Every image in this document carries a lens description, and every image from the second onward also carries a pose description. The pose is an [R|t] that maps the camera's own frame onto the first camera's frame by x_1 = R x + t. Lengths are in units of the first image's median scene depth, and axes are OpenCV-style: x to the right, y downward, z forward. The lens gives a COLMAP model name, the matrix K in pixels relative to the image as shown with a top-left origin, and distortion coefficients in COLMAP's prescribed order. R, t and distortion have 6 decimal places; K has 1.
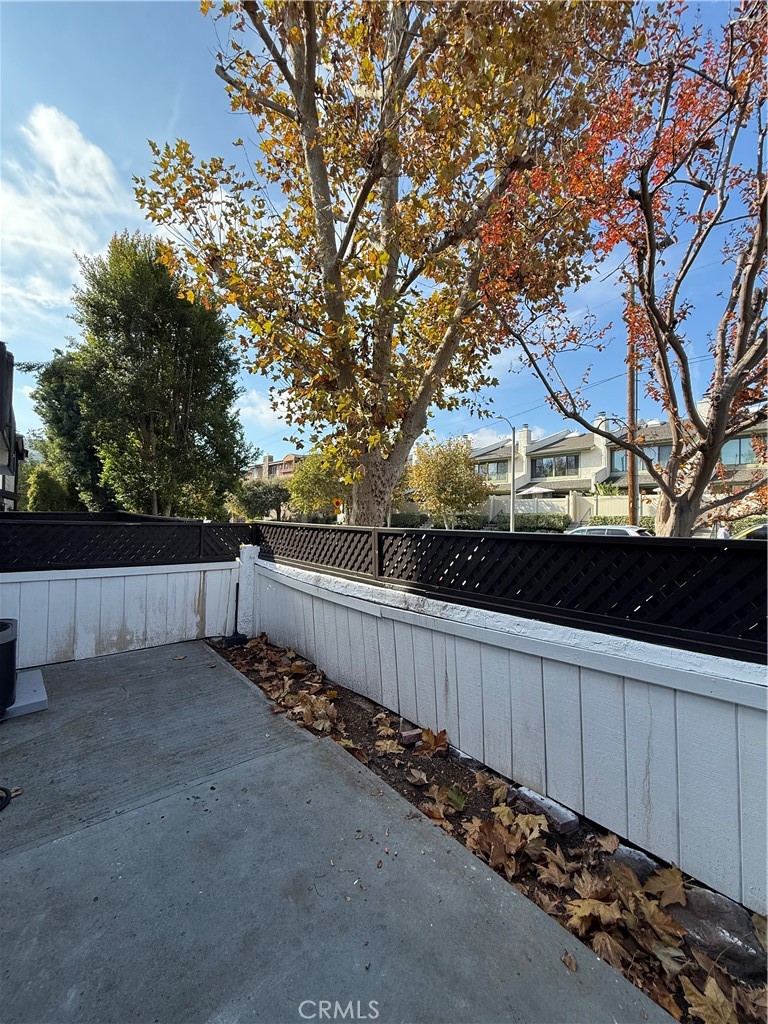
lens RADIAL K [[407.4, 0, 384.6], [0, 407.4, 511.1], [0, 0, 1]] dist [-0.001497, 0.000168]
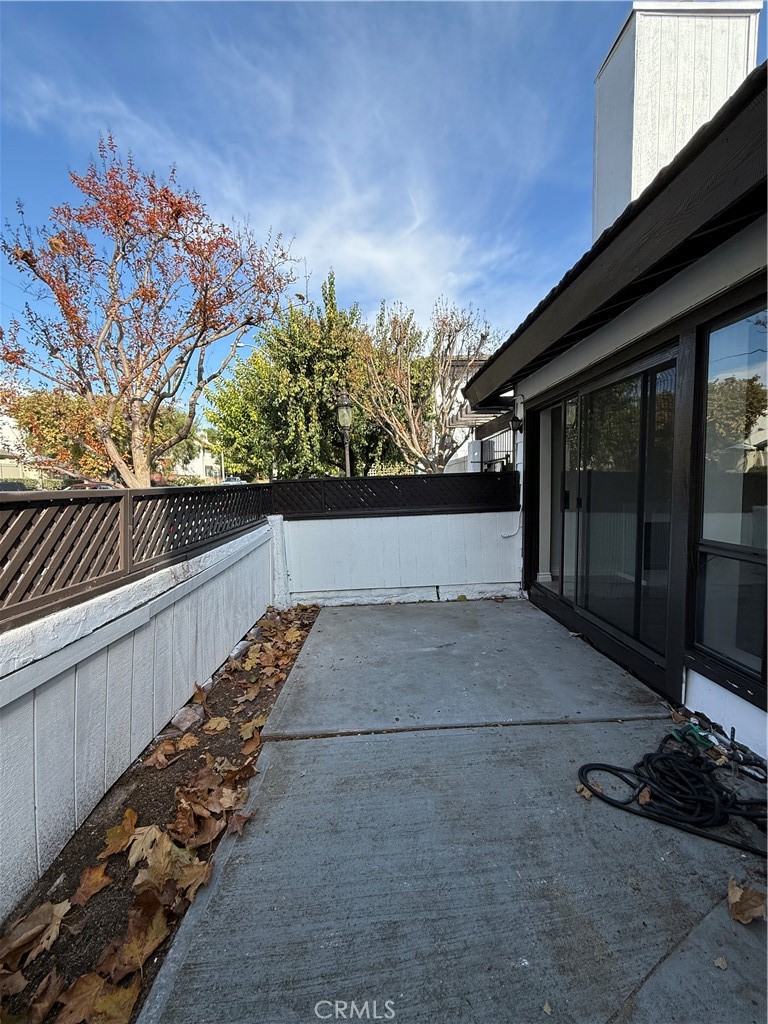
lens RADIAL K [[407.4, 0, 384.6], [0, 407.4, 511.1], [0, 0, 1]] dist [-0.001497, 0.000168]
pose [[-0.769457, -0.049086, 0.636809, -1.106267], [-0.003678, 0.997366, 0.072434, 0.042407], [-0.638688, 0.053393, -0.767611, 1.899911]]
